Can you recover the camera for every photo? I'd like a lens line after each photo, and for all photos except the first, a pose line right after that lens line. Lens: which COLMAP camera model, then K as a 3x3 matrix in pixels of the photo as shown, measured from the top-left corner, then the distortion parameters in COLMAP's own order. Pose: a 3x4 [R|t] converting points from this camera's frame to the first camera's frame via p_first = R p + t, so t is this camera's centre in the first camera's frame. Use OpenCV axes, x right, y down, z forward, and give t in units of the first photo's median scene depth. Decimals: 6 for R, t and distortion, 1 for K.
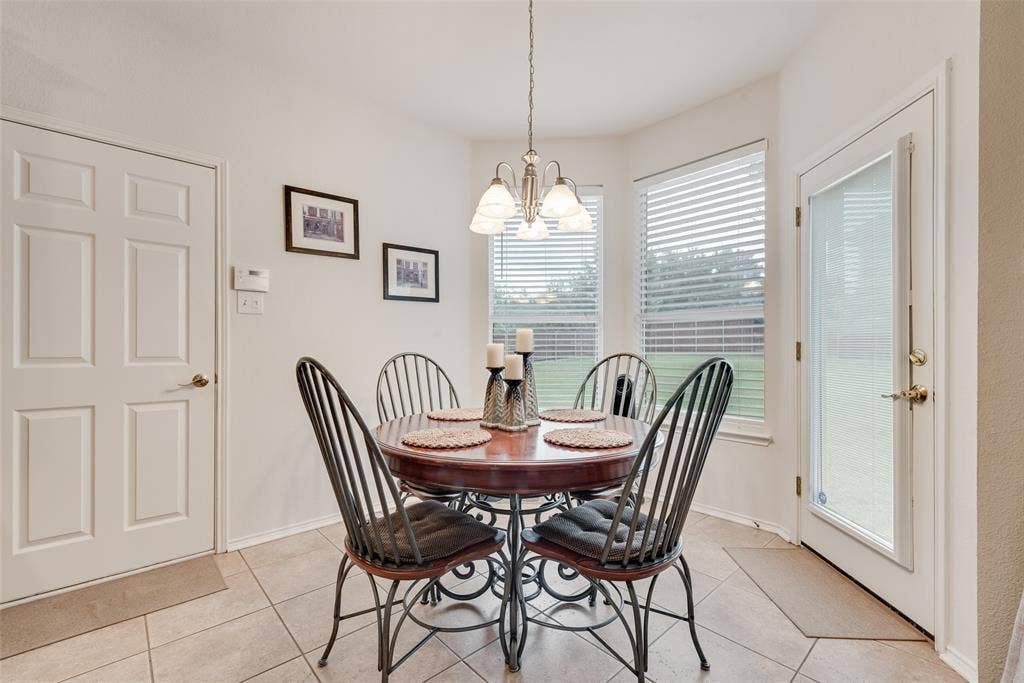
lens RADIAL K [[438.9, 0, 512.2], [0, 438.9, 348.4], [0, 0, 1]] dist [0.003096, 0.000285]
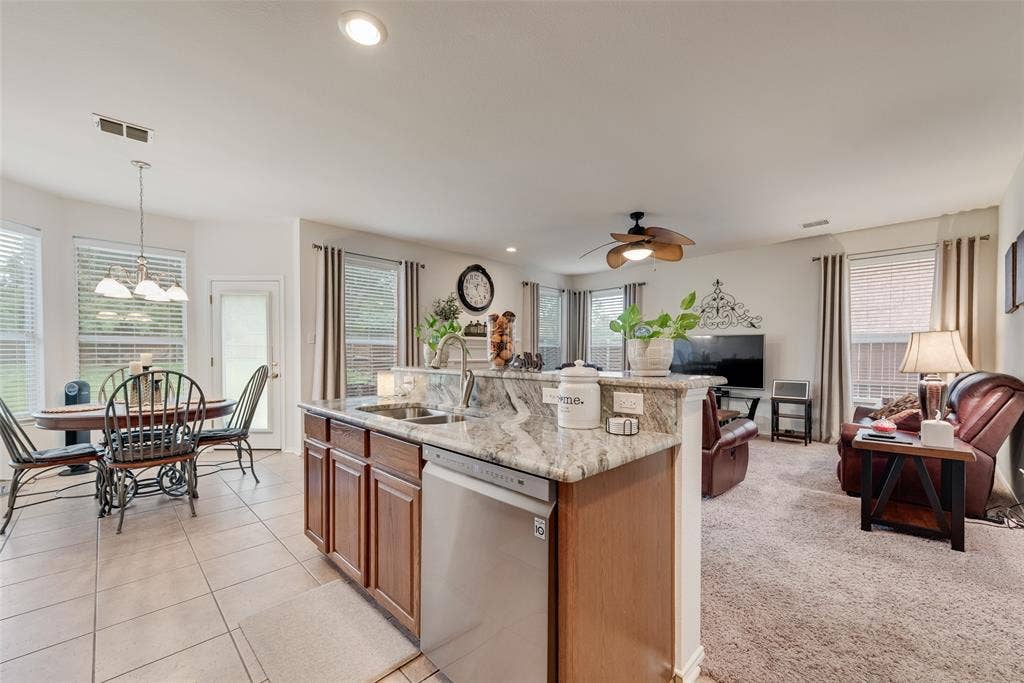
lens RADIAL K [[402.1, 0, 504.2], [0, 402.1, 361.1], [0, 0, 1]] dist [0.012090, -0.001186]
pose [[-0.045675, -0.018269, 0.998789, -1.588332], [-0.001995, 0.999832, 0.018196, -0.041190], [-0.998954, -0.001162, -0.045703, -0.386587]]
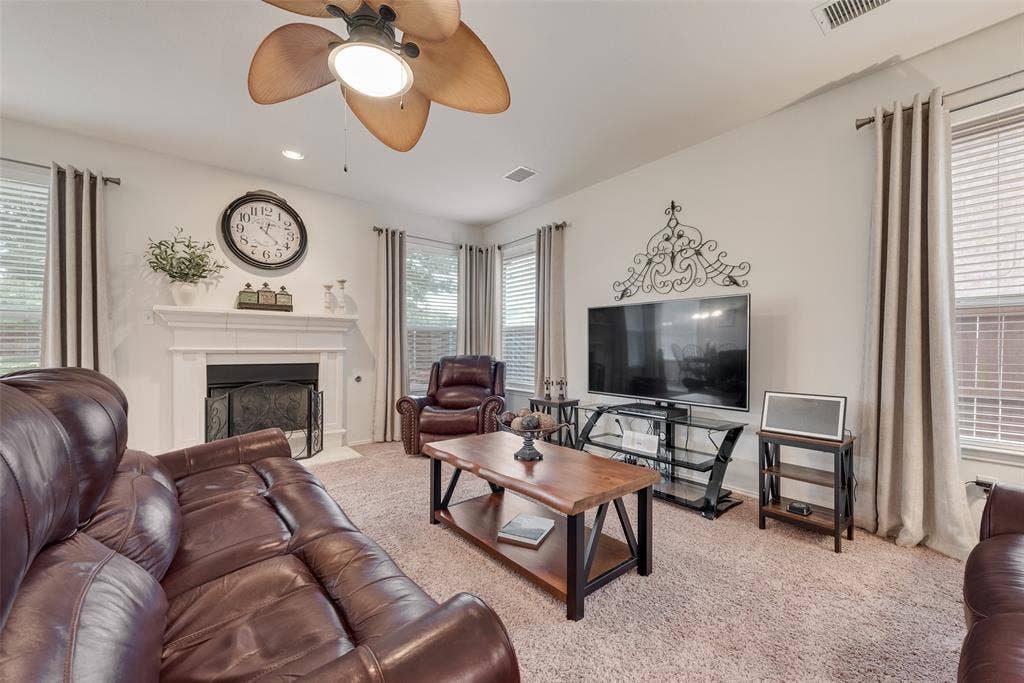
lens RADIAL K [[402.1, 0, 504.8], [0, 402.1, 353.3], [0, 0, 1]] dist [0.012090, -0.001186]
pose [[0.045606, -0.012211, 0.998885, -0.342639], [-0.003534, 0.999917, 0.012385, -0.003176], [-0.998953, -0.004095, 0.045559, -1.485511]]
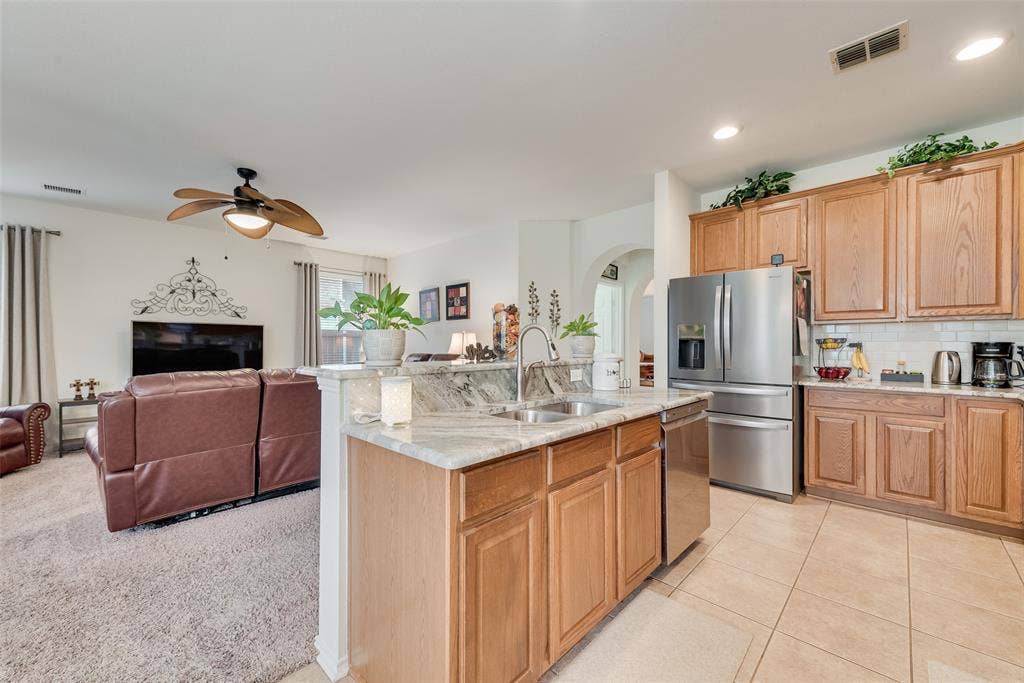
lens RADIAL K [[402.1, 0, 513.2], [0, 402.1, 342.5], [0, 0, 1]] dist [0.012090, -0.001186]
pose [[-0.997537, 0.002399, -0.070095, -0.520947], [0.002711, 0.999987, -0.004356, -0.041489], [0.070084, -0.004535, -0.997531, 0.577189]]
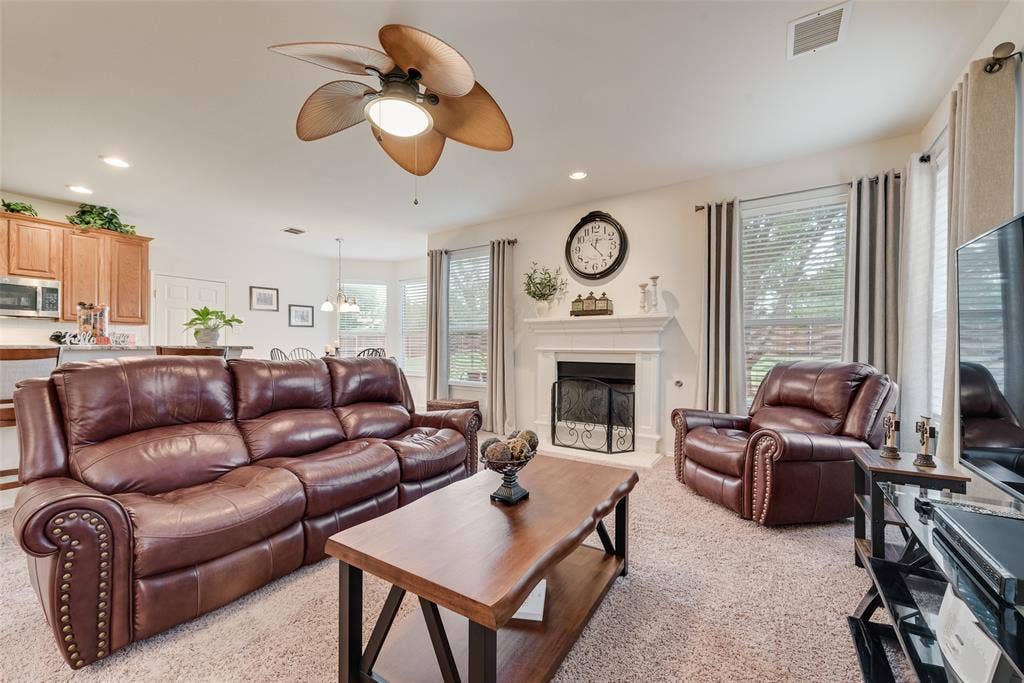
lens RADIAL K [[402.1, 0, 515.8], [0, 402.1, 350.2], [0, 0, 1]] dist [0.012090, -0.001186]
pose [[0.965065, 0.007573, 0.261902, 0.507843], [-0.009057, 0.999949, 0.004459, 0.002224], [-0.261855, -0.006675, 0.965084, -2.231516]]
